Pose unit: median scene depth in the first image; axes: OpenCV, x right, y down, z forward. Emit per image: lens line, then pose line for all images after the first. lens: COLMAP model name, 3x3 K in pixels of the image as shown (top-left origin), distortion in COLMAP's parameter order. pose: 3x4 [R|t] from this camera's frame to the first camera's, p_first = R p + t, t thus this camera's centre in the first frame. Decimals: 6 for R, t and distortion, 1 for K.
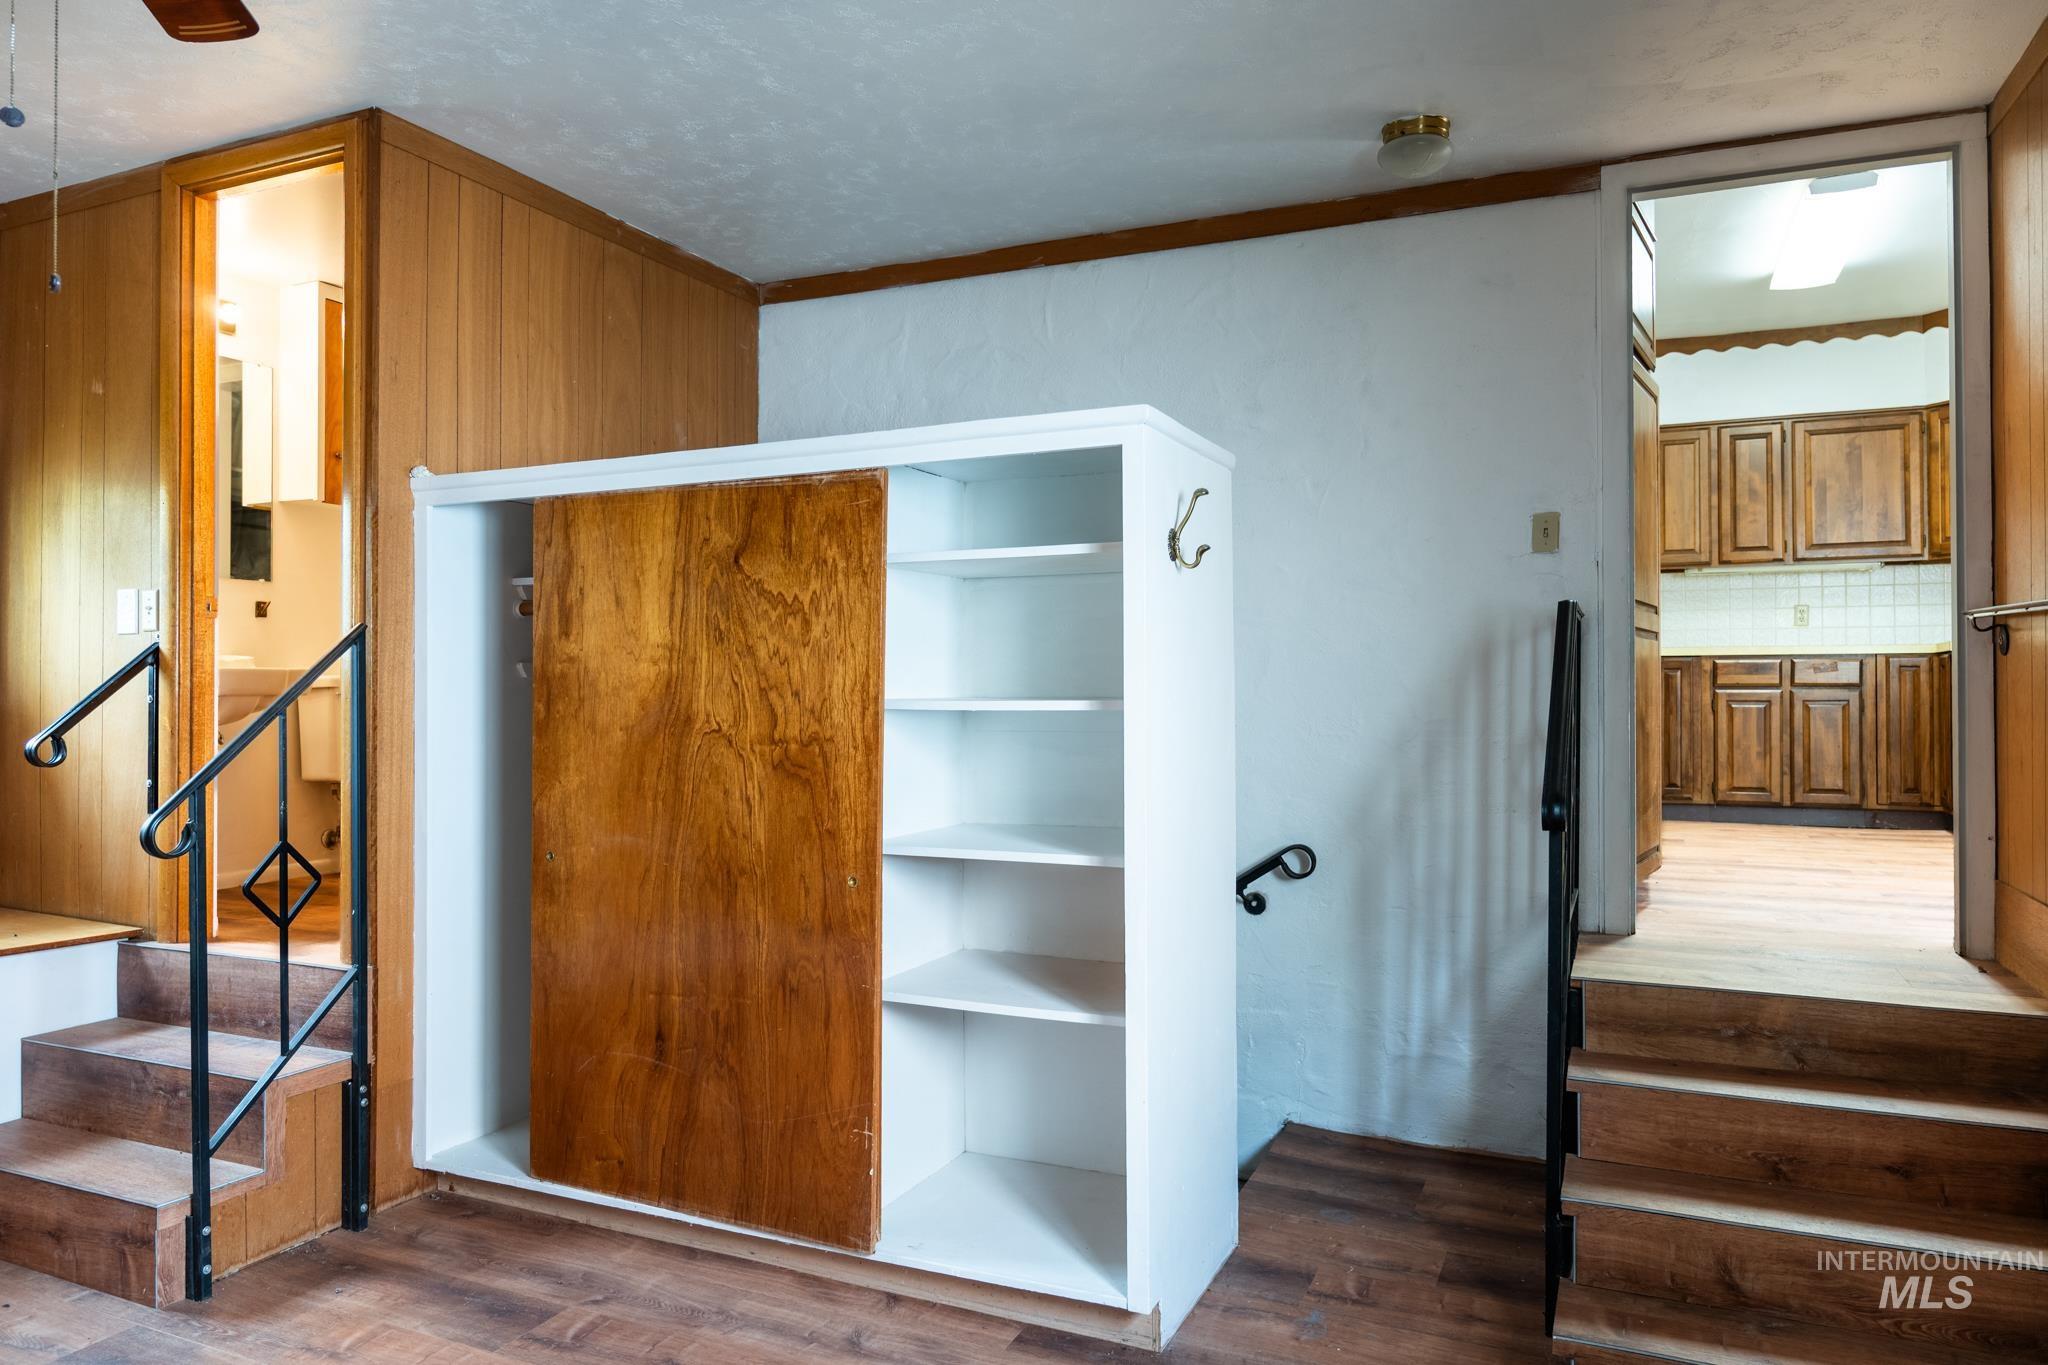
lens RADIAL K [[1354.4, 0, 1024.0], [0, 1354.4, 678.7], [0, 0, 1]] dist [-0.009228, 0.001073]
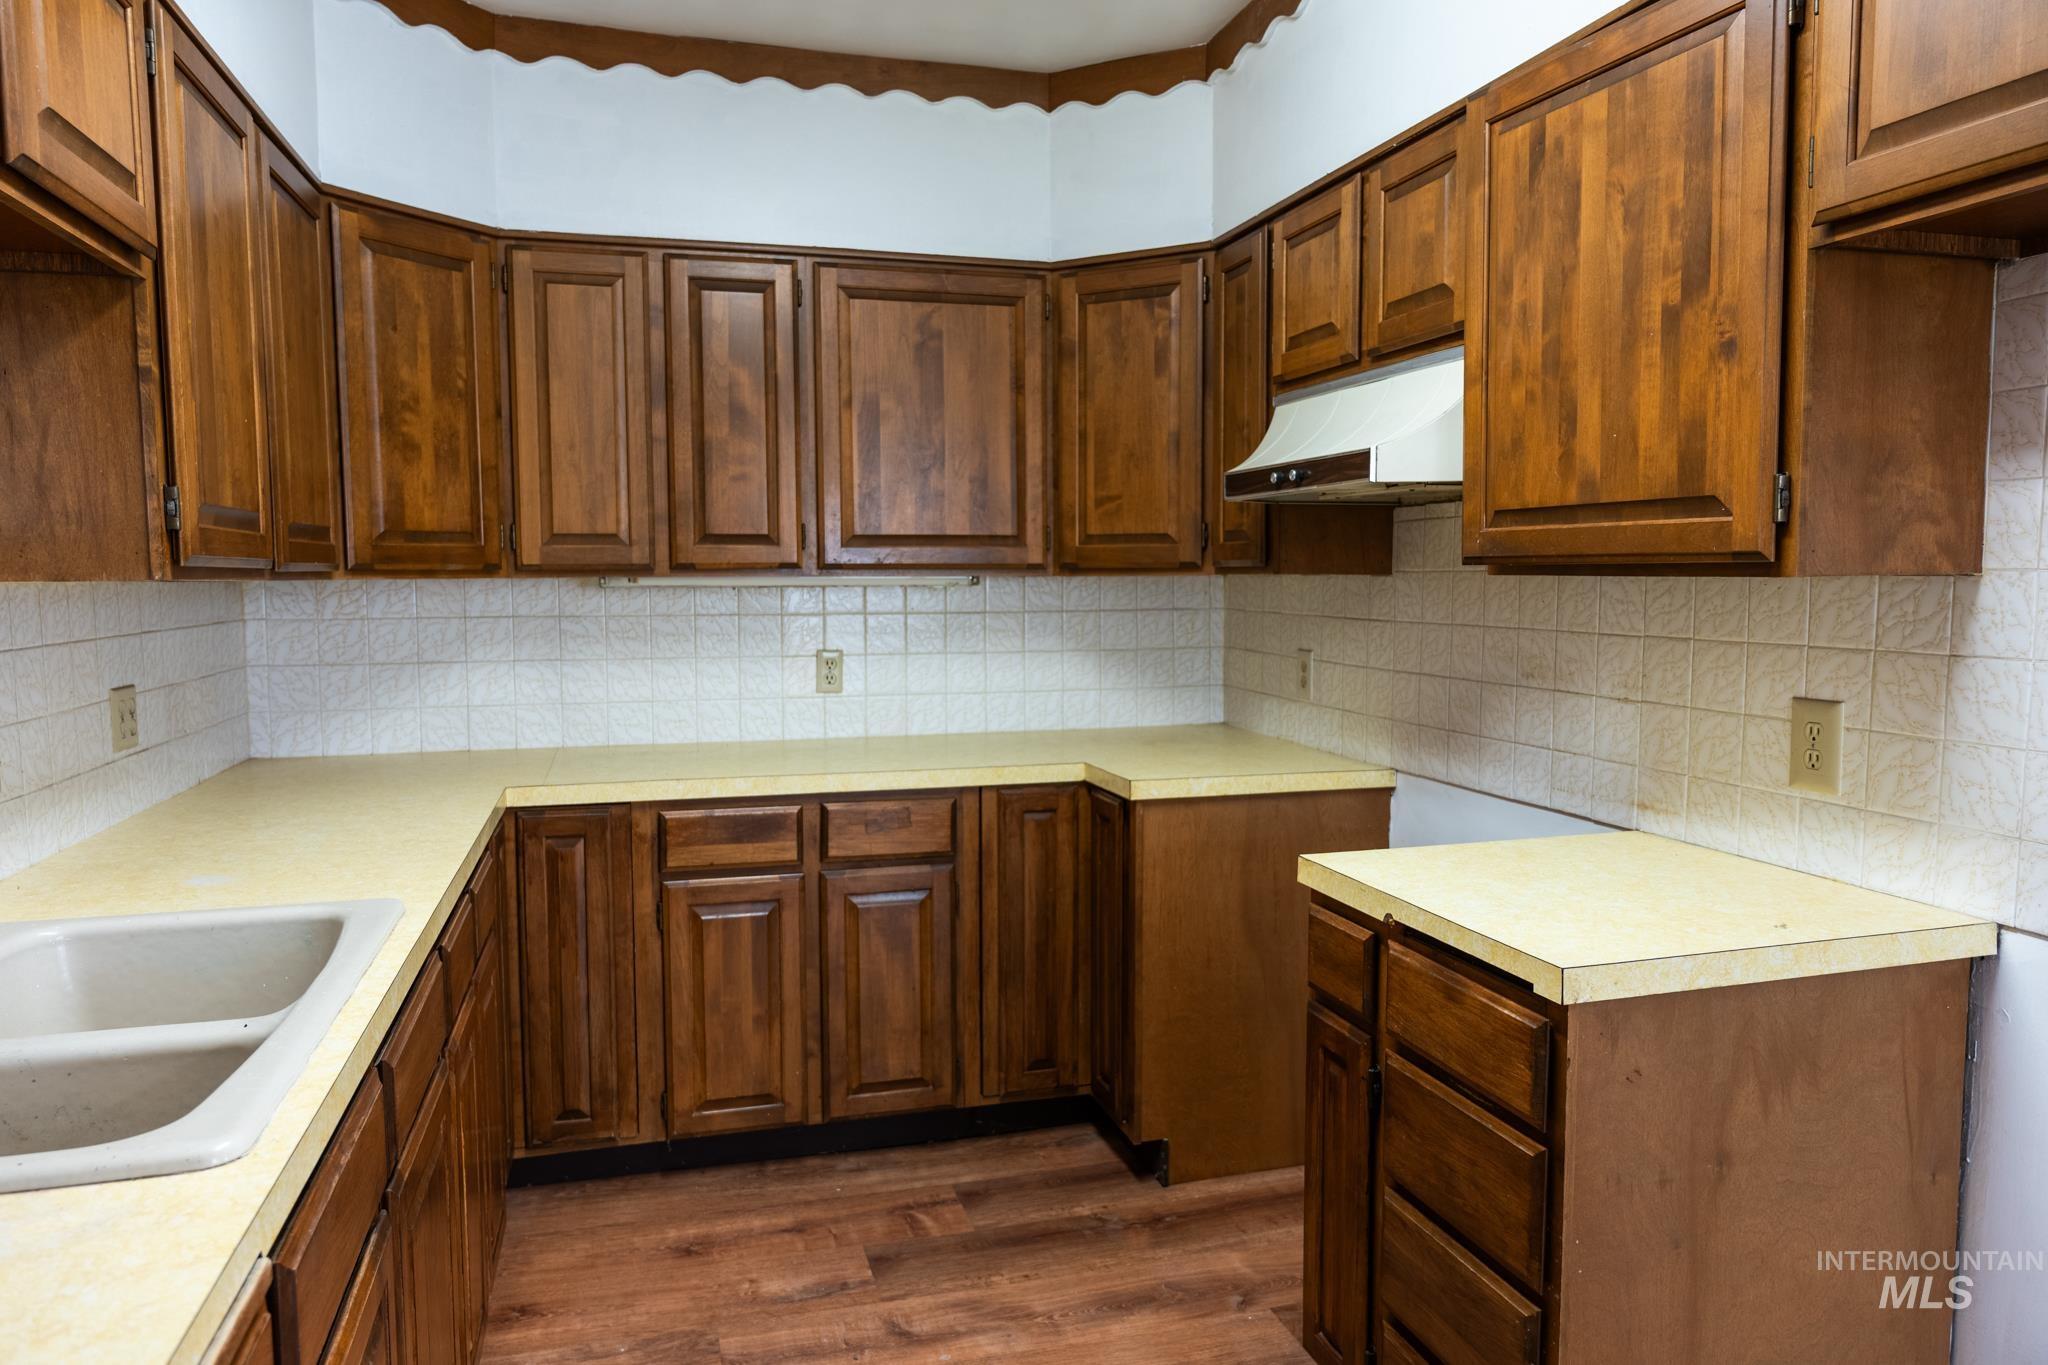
lens RADIAL K [[1354.4, 0, 1022.8], [0, 1354.4, 677.9], [0, 0, 1]] dist [-0.009228, 0.001073]
pose [[0.764515, -0.051081, 0.642579, 0.327620], [-0.004590, 0.996399, 0.084668, -0.091174], [-0.644590, -0.067680, 0.761527, 0.607139]]
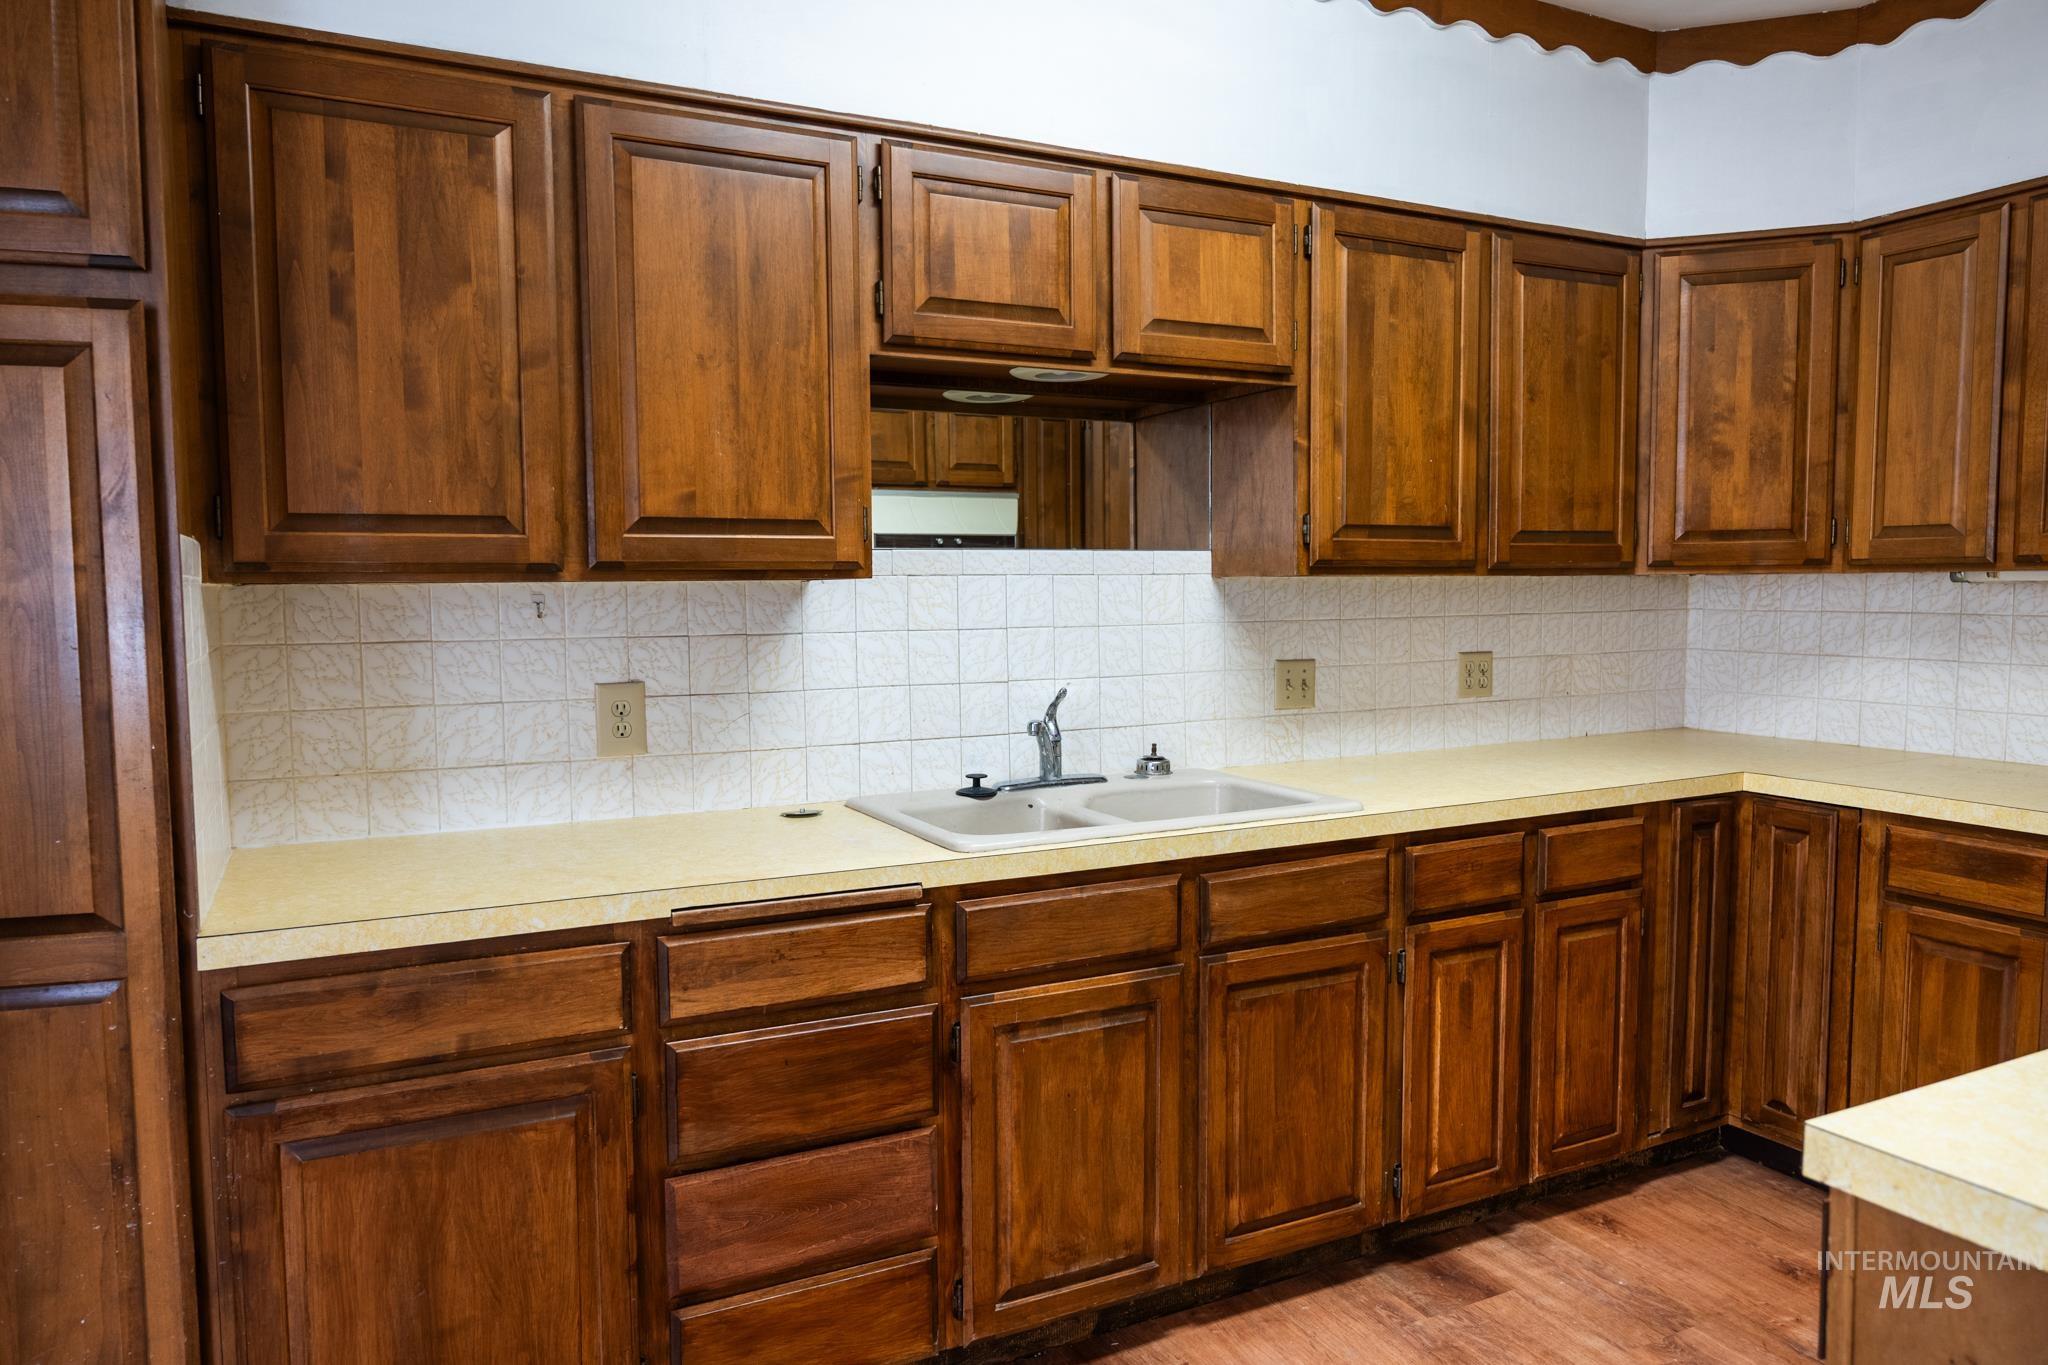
lens RADIAL K [[1354.4, 0, 1019.4], [0, 1354.4, 679.8], [0, 0, 1]] dist [-0.009228, 0.001073]
pose [[0.773639, 0.041968, -0.632236, 0.559613], [0.013352, 0.996503, 0.082487, -0.090591], [0.633486, -0.072256, 0.770373, 0.542440]]
